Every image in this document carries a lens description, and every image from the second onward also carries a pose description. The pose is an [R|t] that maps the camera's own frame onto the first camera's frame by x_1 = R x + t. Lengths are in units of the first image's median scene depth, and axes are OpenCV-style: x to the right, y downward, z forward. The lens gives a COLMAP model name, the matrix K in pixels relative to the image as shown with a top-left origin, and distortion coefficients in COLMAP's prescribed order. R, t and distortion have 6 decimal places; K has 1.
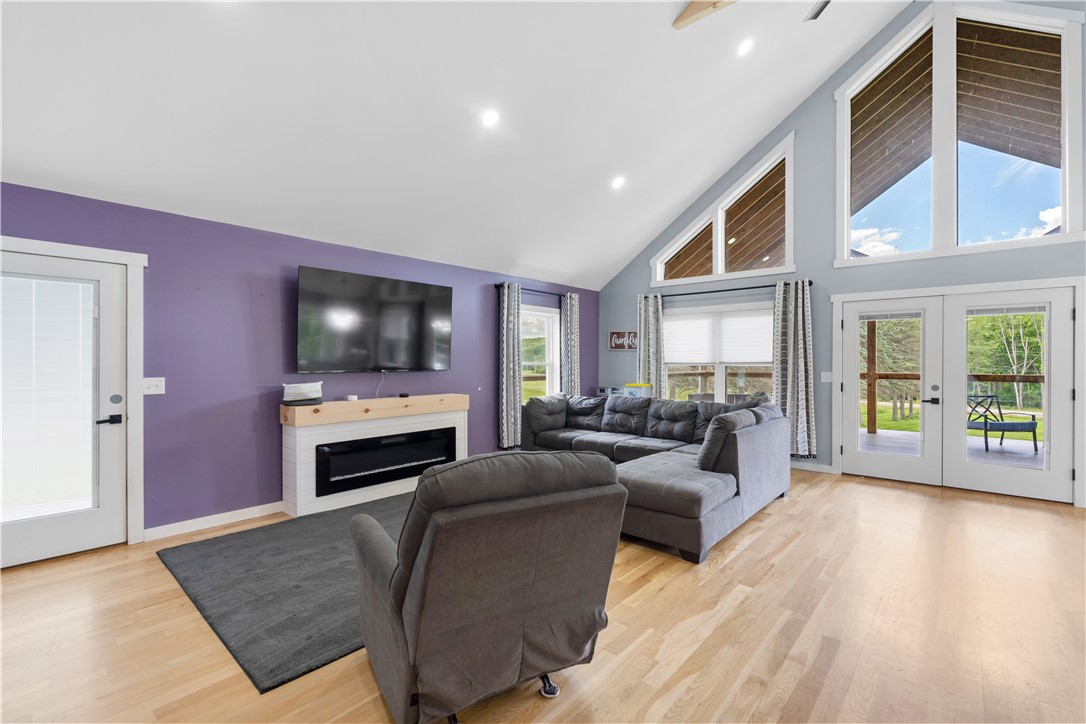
lens RADIAL K [[481.0, 0, 544.9], [0, 481.0, 361.1], [0, 0, 1]] dist [-0.001961, -0.000215]
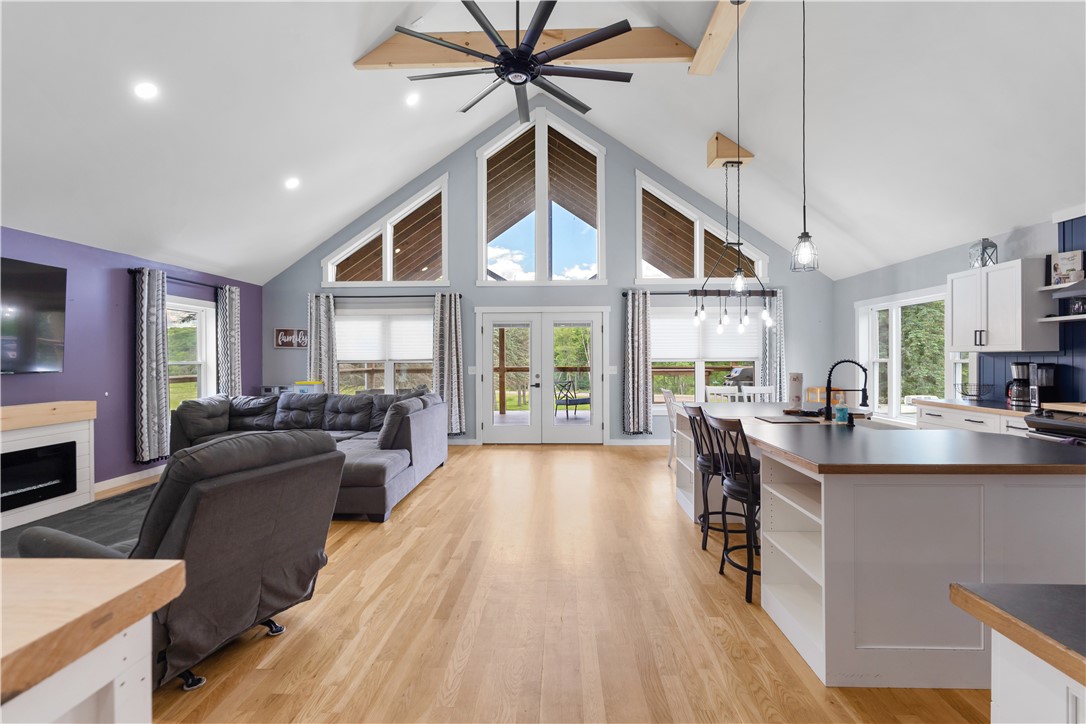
lens RADIAL K [[481.0, 0, 543.0], [0, 481.0, 357.6], [0, 0, 1]] dist [-0.001961, -0.000215]
pose [[0.777754, -0.004509, 0.628553, -0.066024], [0.005987, 0.999982, -0.000235, 0.000128], [-0.628540, 0.003946, 0.777767, -0.106925]]
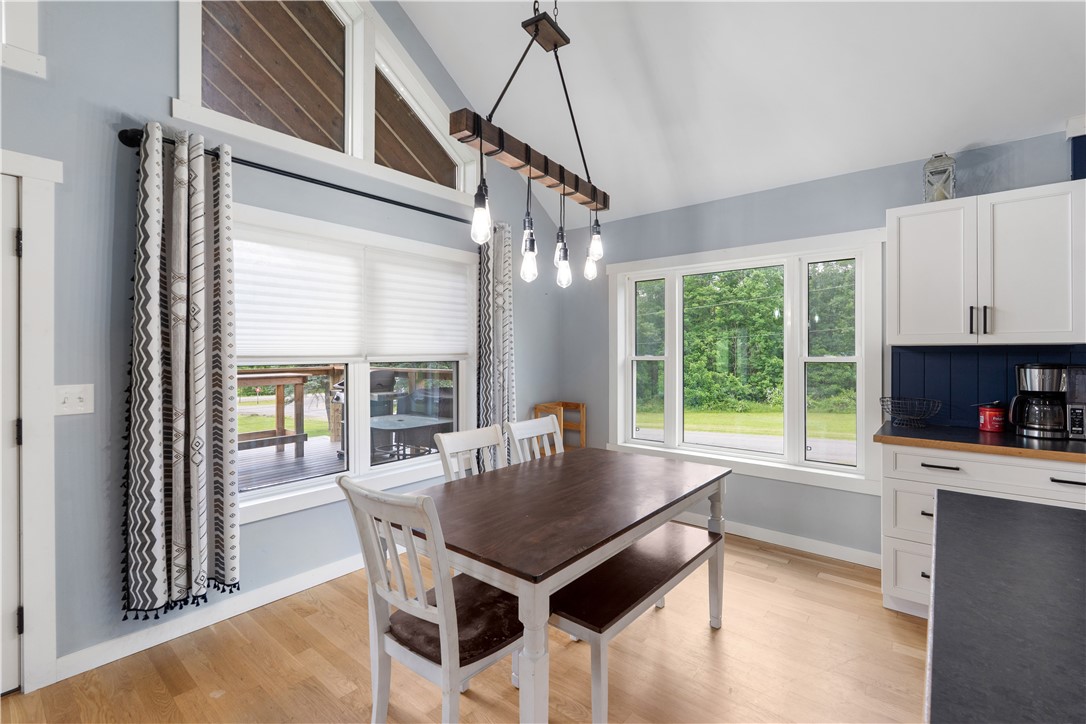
lens RADIAL K [[481.0, 0, 544.6], [0, 481.0, 352.0], [0, 0, 1]] dist [-0.001961, -0.000215]
pose [[-0.027779, -0.004017, 0.999606, 0.447902], [0.001816, 0.999990, 0.004069, -0.001001], [-0.999612, 0.001928, -0.027771, 0.367970]]
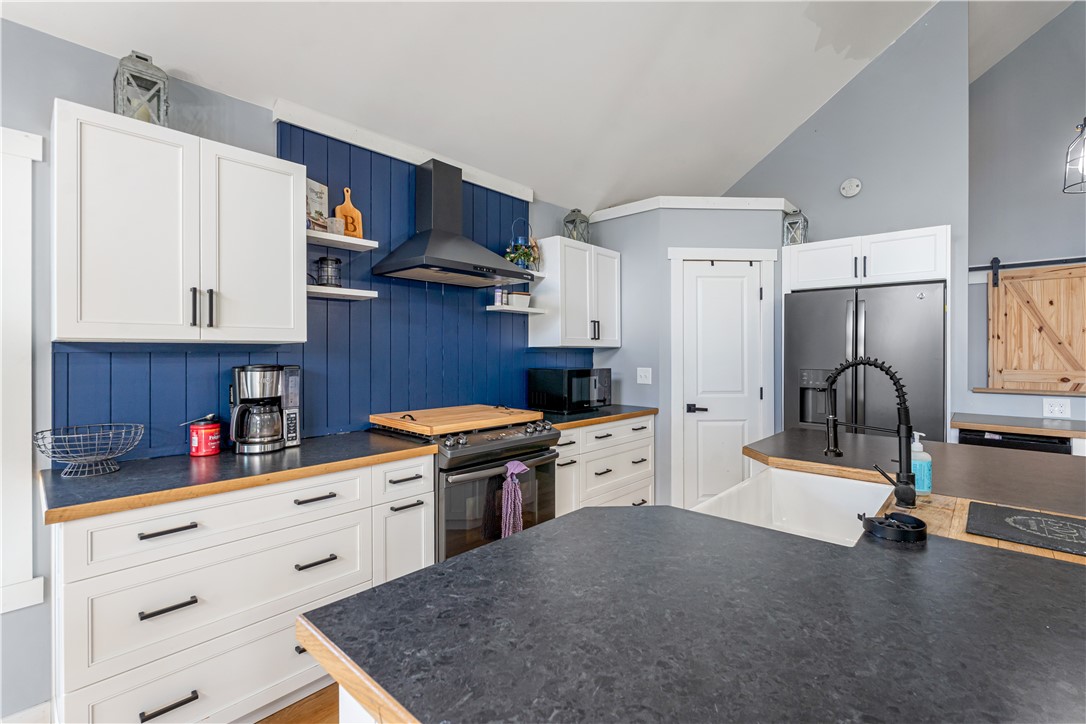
lens RADIAL K [[481.0, 0, 545.1], [0, 481.0, 350.9], [0, 0, 1]] dist [-0.001961, -0.000215]
pose [[-0.999816, -0.001629, 0.019118, 0.607715], [-0.001681, 0.999995, -0.002712, 0.001009], [-0.019113, -0.002743, -0.999814, 0.291605]]
